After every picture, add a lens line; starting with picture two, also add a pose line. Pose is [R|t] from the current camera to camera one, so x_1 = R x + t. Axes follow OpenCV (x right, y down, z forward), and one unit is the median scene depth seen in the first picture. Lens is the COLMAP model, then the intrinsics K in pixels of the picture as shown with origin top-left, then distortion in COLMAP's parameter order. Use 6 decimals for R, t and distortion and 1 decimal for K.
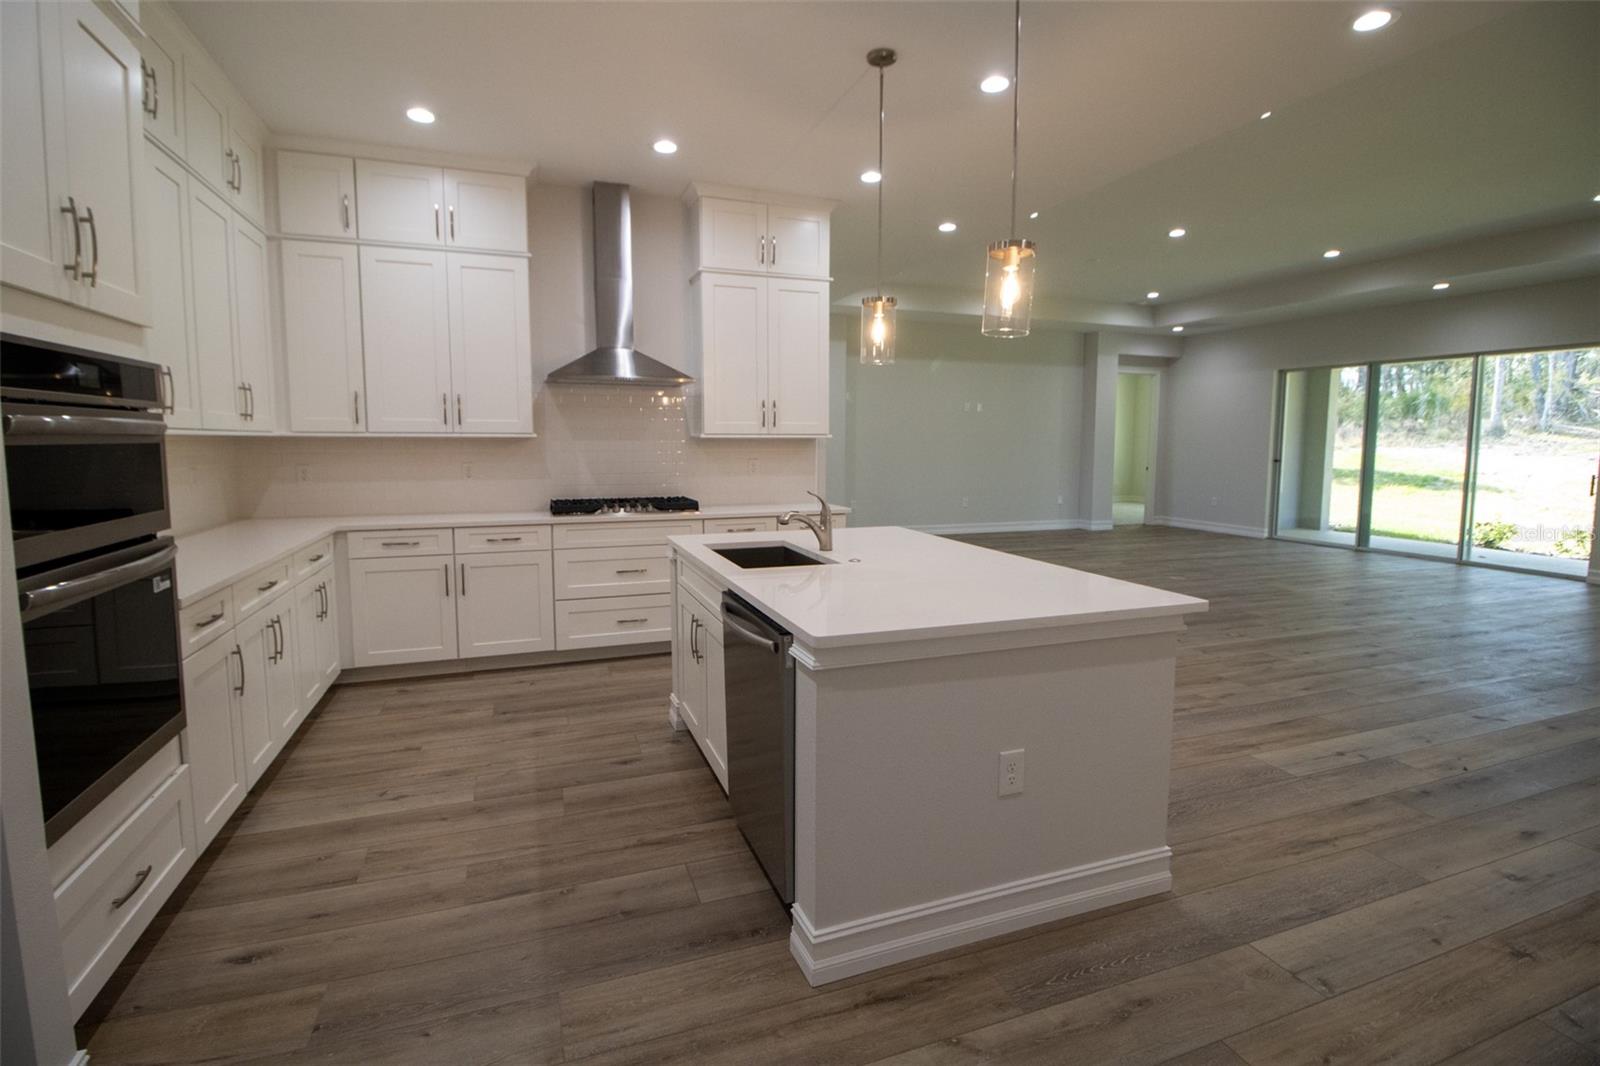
lens RADIAL K [[749.5, 0, 800.0], [0, 749.5, 533.0], [0, 0, 1]] dist [0.003064, -0.010587]
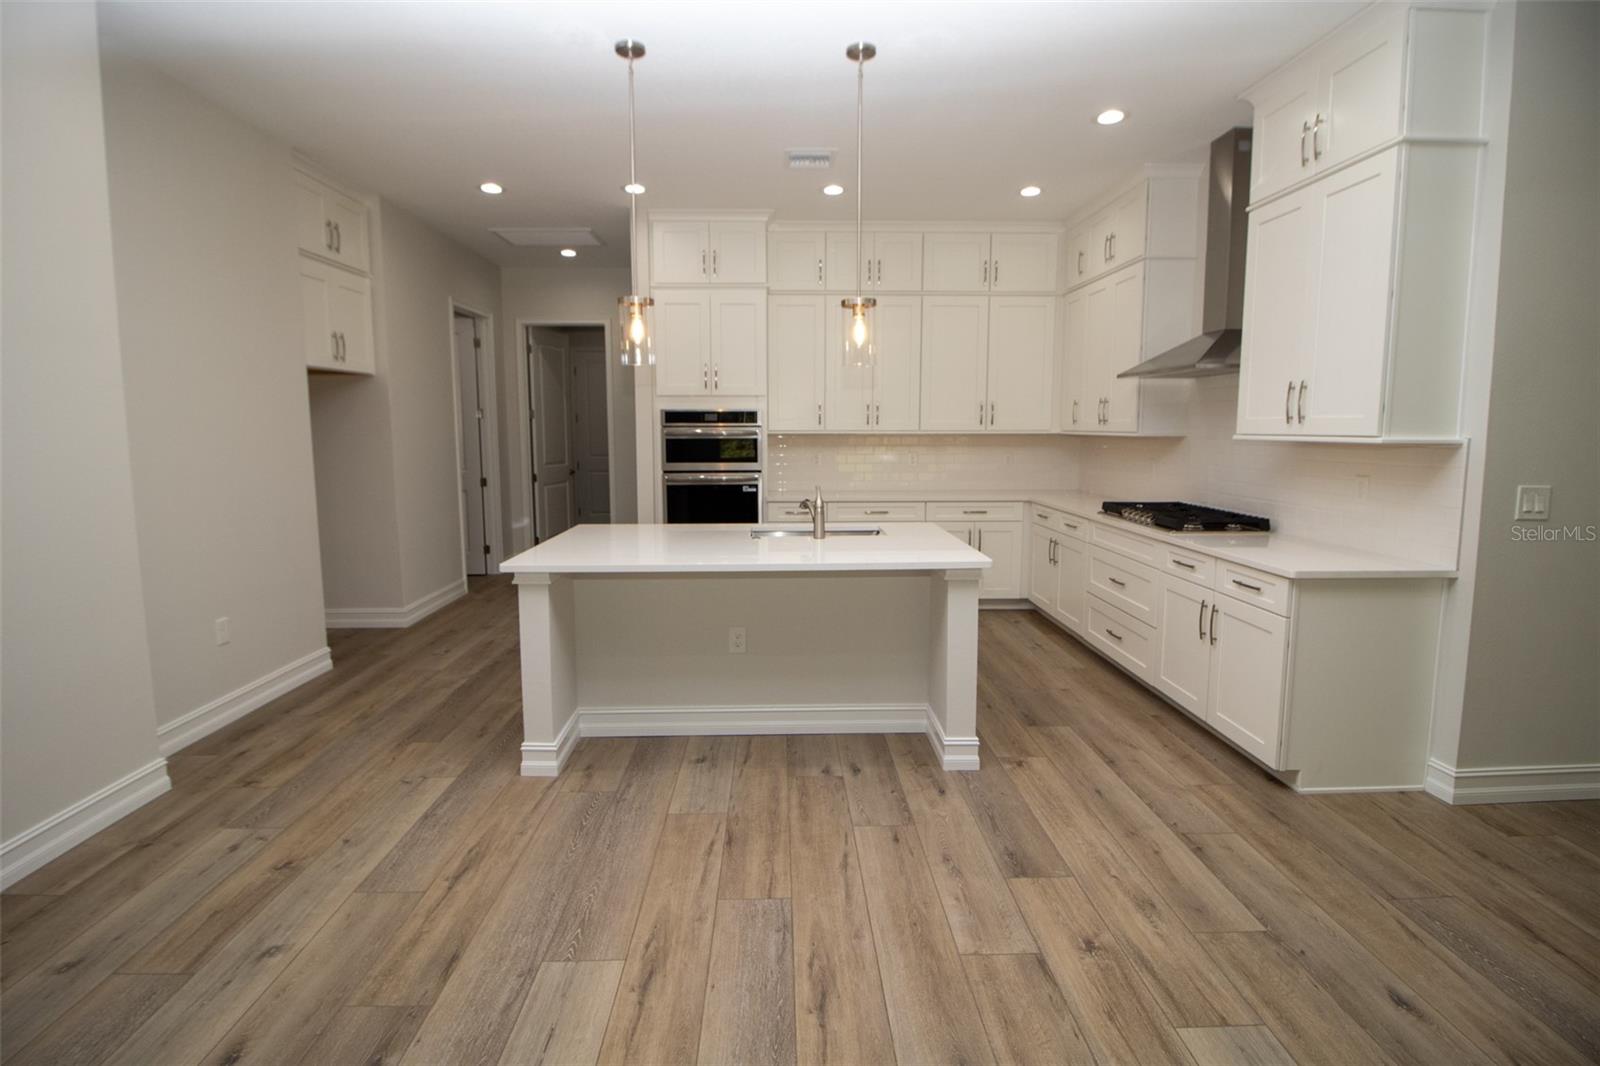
lens RADIAL K [[772.0, 0, 795.4], [0, 772.0, 515.3], [0, 0, 1]] dist [-0.009217, -0.000525]
pose [[-0.324199, 0.106249, -0.940003, 1.419176], [-0.116892, 0.981558, 0.151261, -0.224767], [0.938739, 0.158918, -0.305800, 1.618502]]
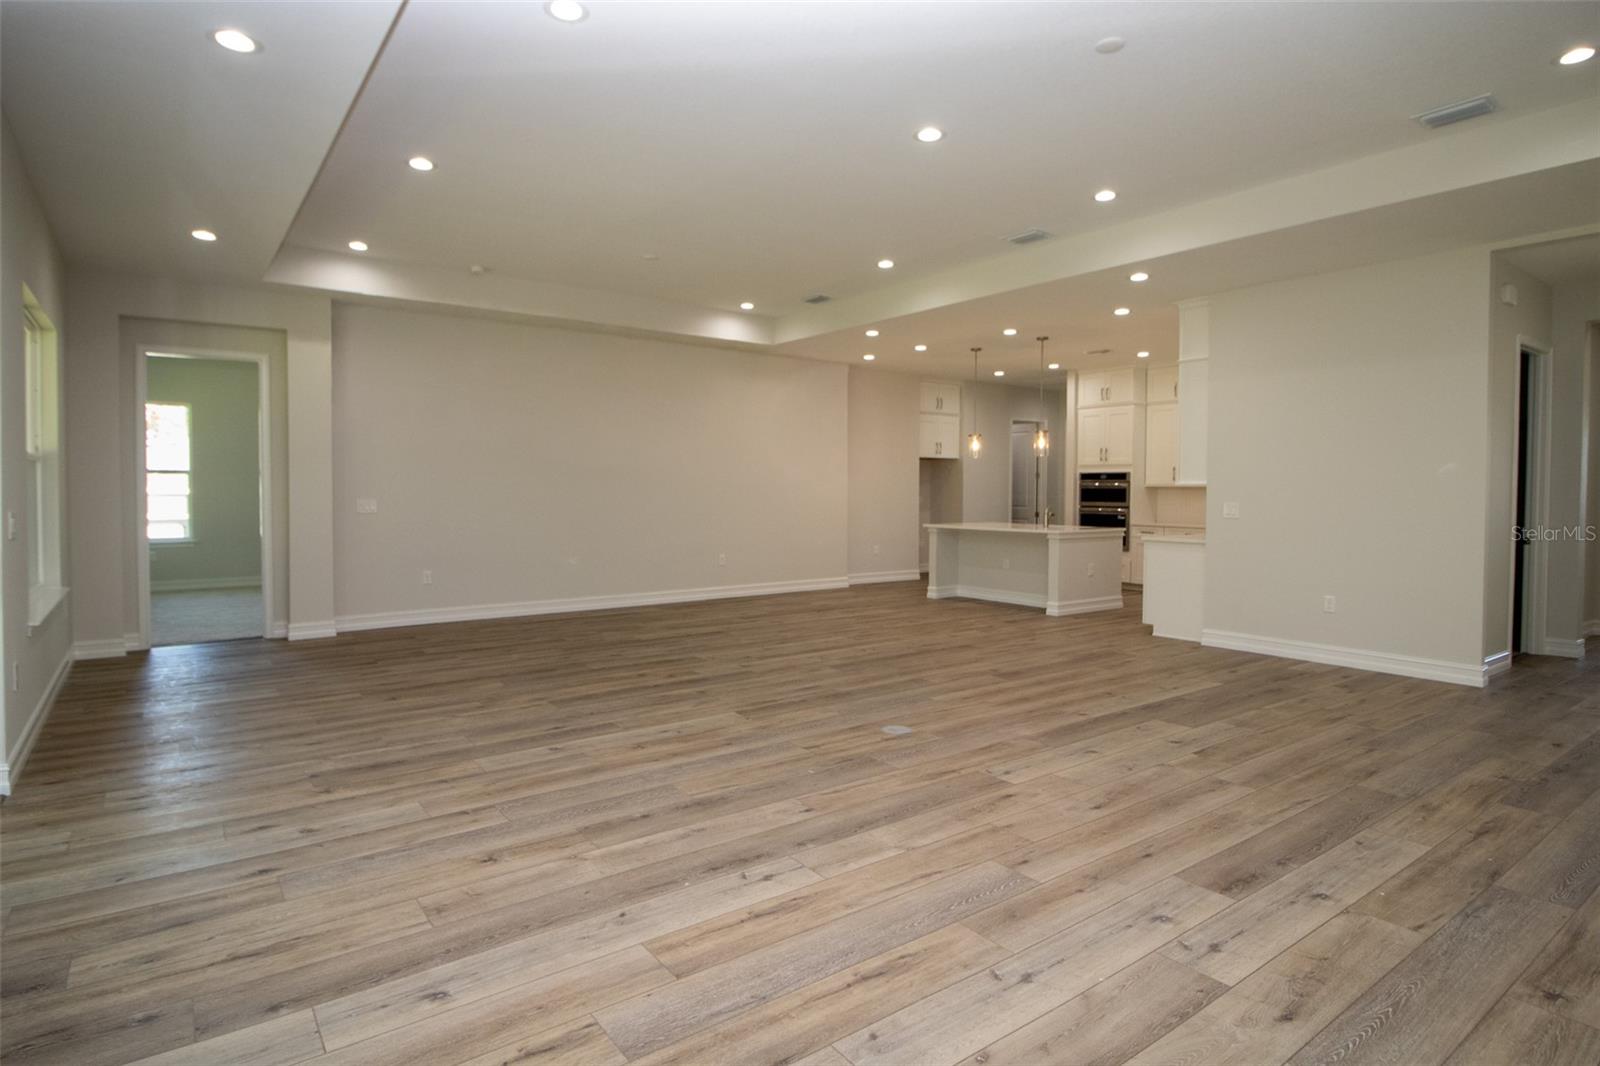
lens RADIAL K [[864.4, 0, 794.2], [0, 864.4, 512.2], [0, 0, 1]] dist [0.004511, -0.013848]
pose [[-0.961238, -0.001895, -0.275713, 2.161415], [-0.043805, 0.988325, 0.145929, -0.541111], [0.272217, 0.152351, -0.950098, 4.530911]]
